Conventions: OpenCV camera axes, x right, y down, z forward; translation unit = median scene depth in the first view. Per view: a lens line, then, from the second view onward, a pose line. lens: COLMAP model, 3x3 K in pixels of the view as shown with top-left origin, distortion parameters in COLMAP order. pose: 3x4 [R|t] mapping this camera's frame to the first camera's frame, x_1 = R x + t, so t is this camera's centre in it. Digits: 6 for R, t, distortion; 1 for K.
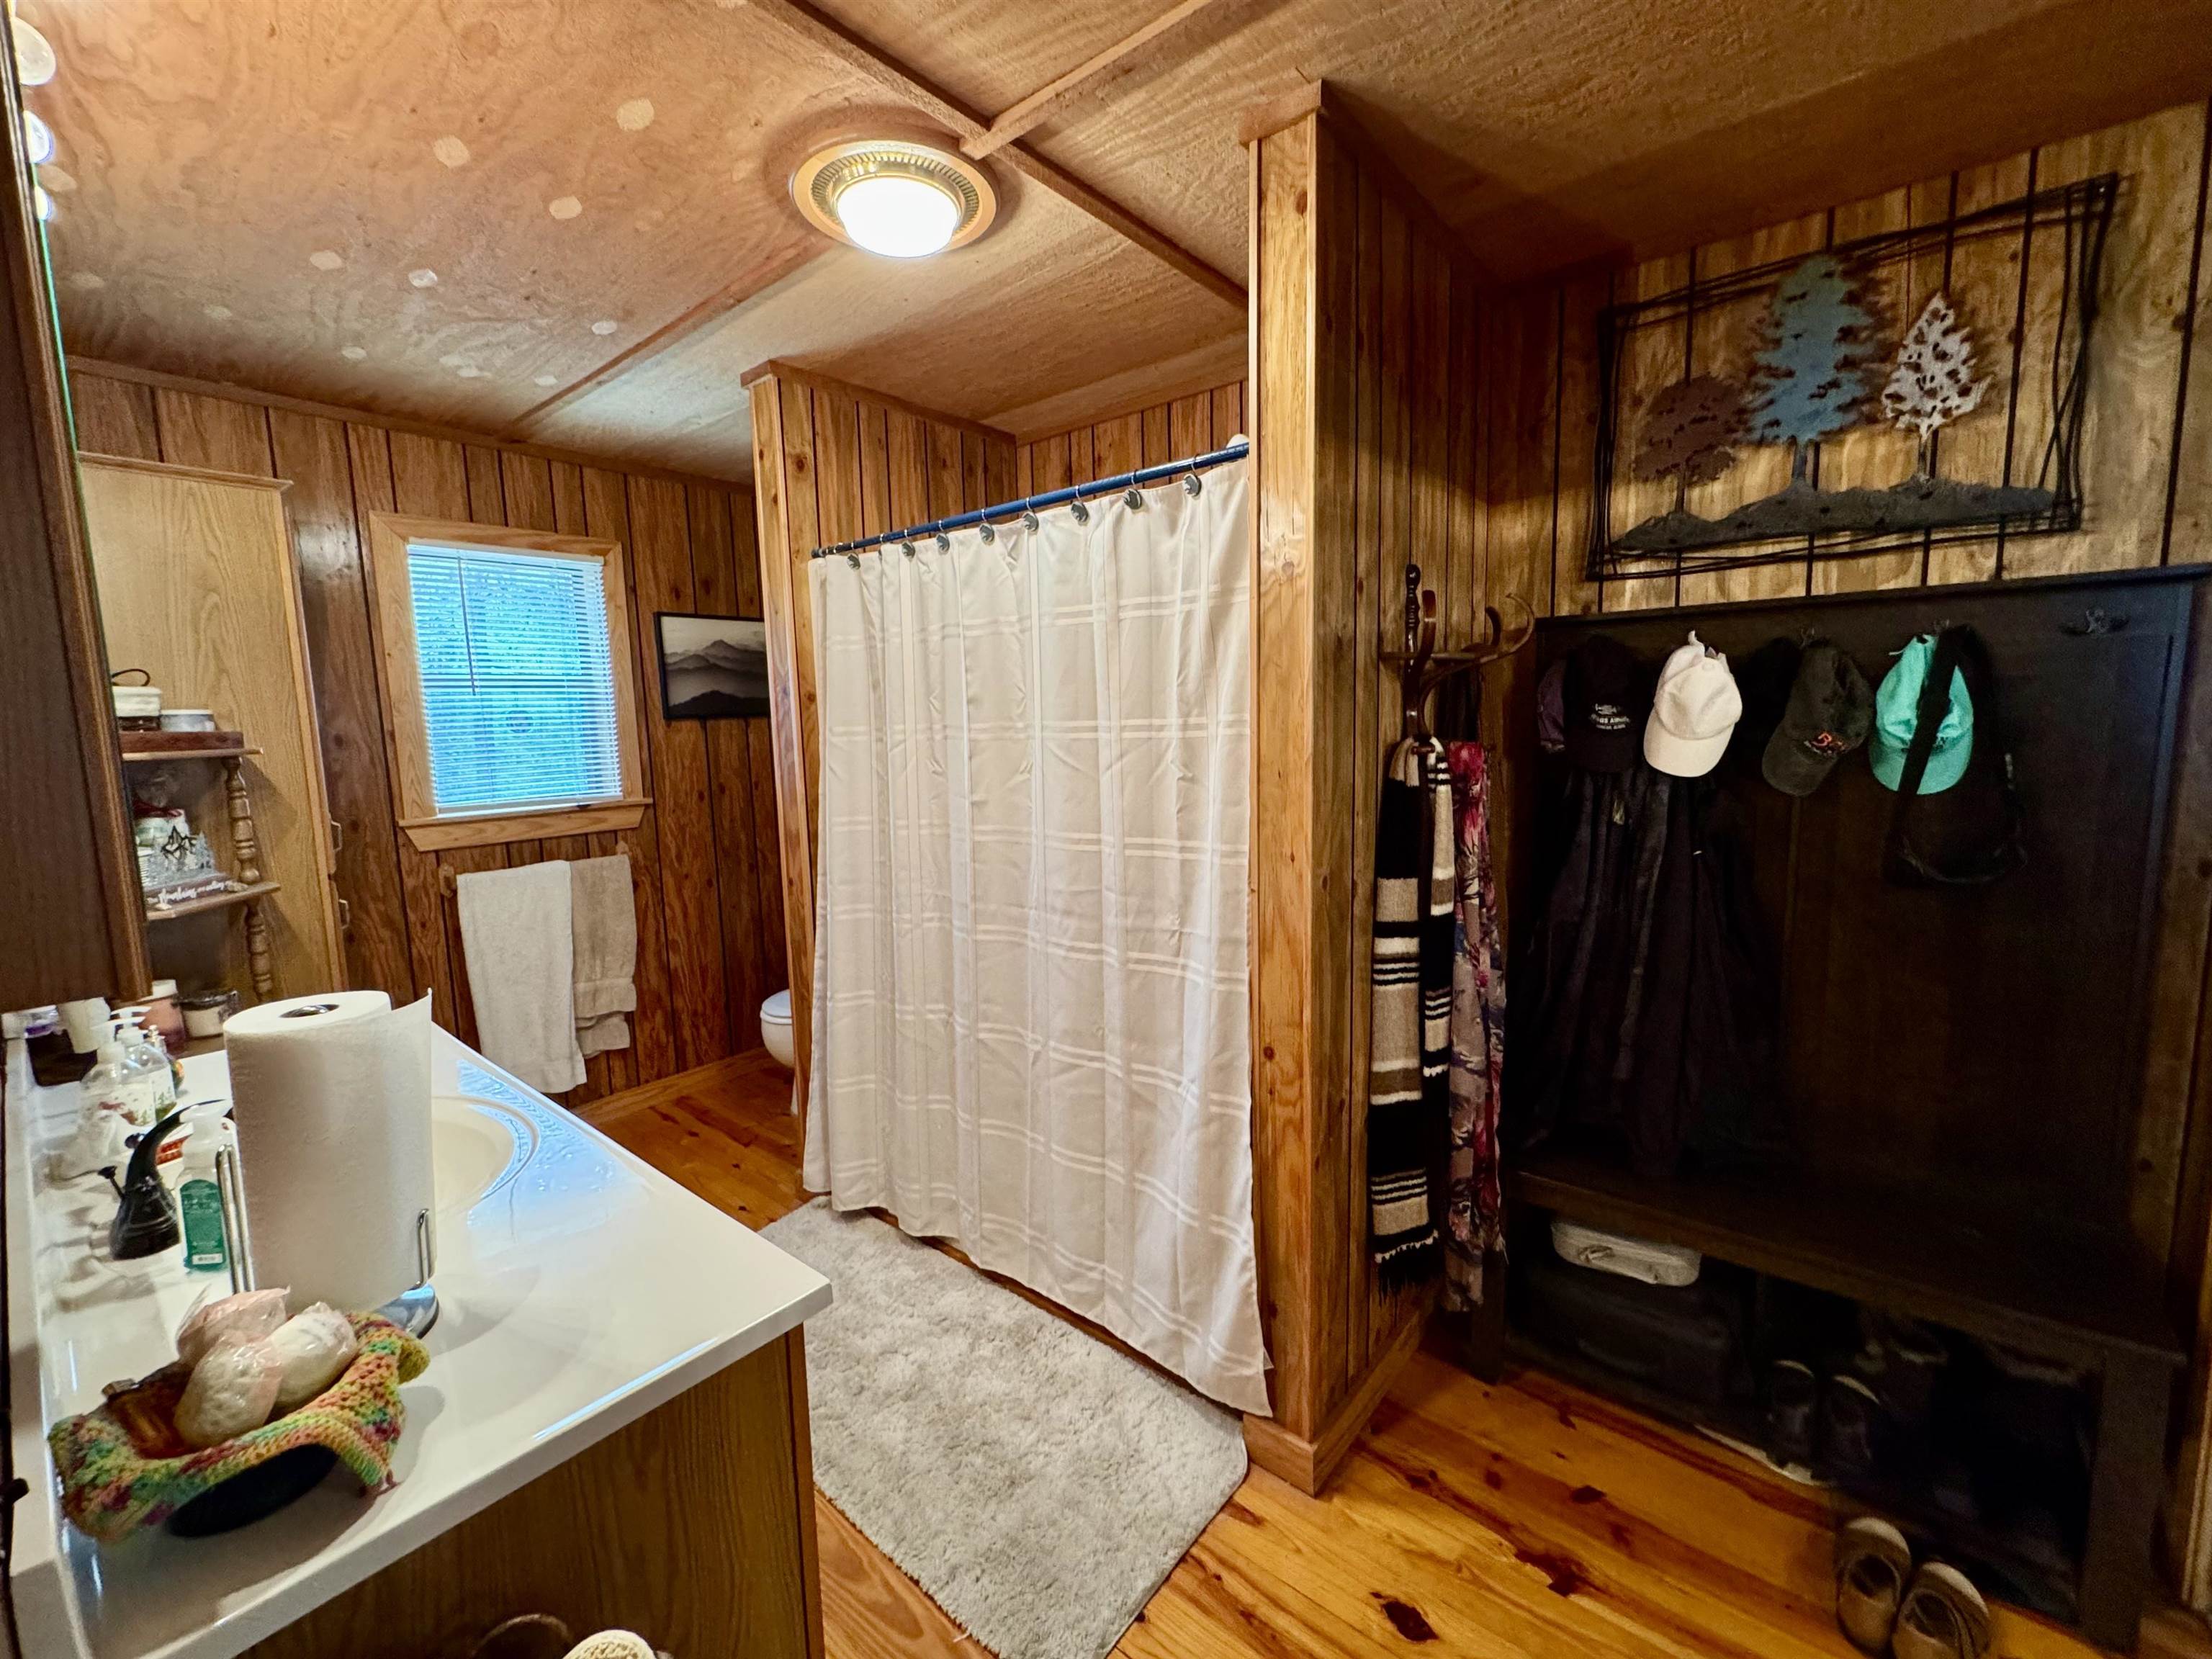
lens RADIAL K [[879.7, 0, 1098.3], [0, 879.7, 825.9], [0, 0, 1]] dist [-0.003179, 0.000506]
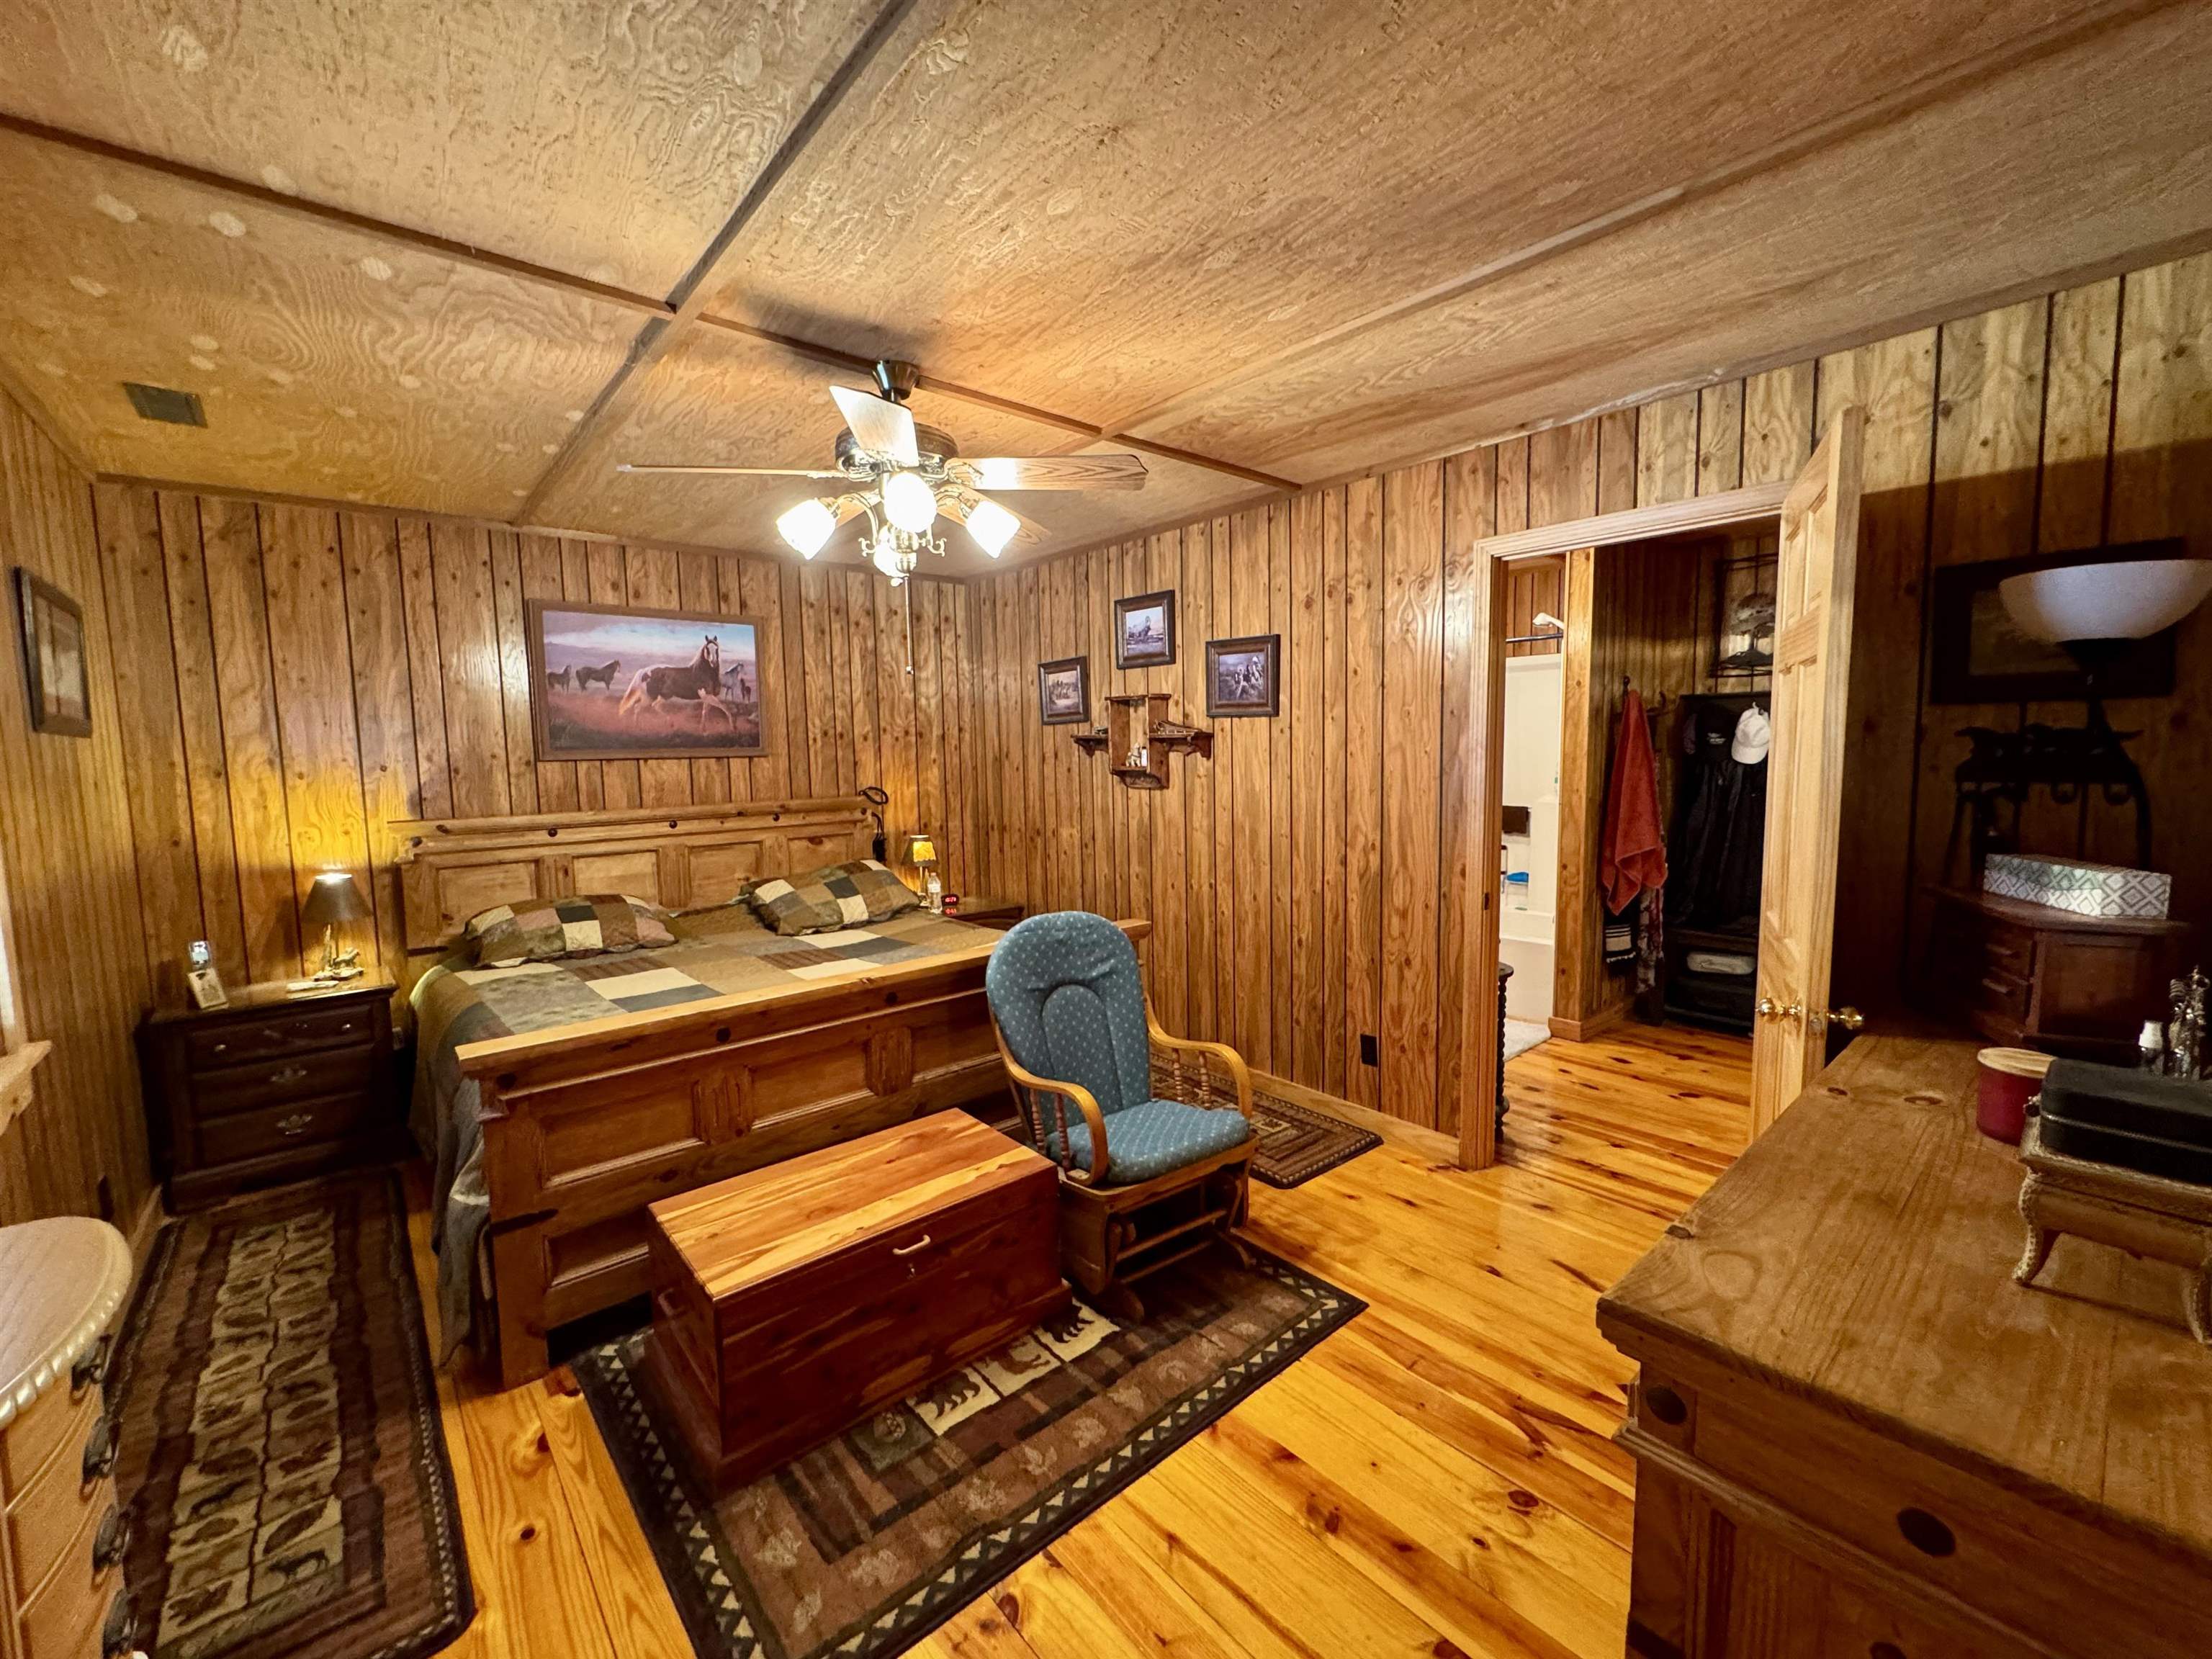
lens RADIAL K [[879.7, 0, 1115.4], [0, 879.7, 823.7], [0, 0, 1]] dist [-0.003179, 0.000506]
pose [[0.986810, 0.023213, -0.160209, -0.618128], [-0.027823, 0.999259, -0.026593, 0.209288], [0.159473, 0.030699, 0.986725, -1.560980]]
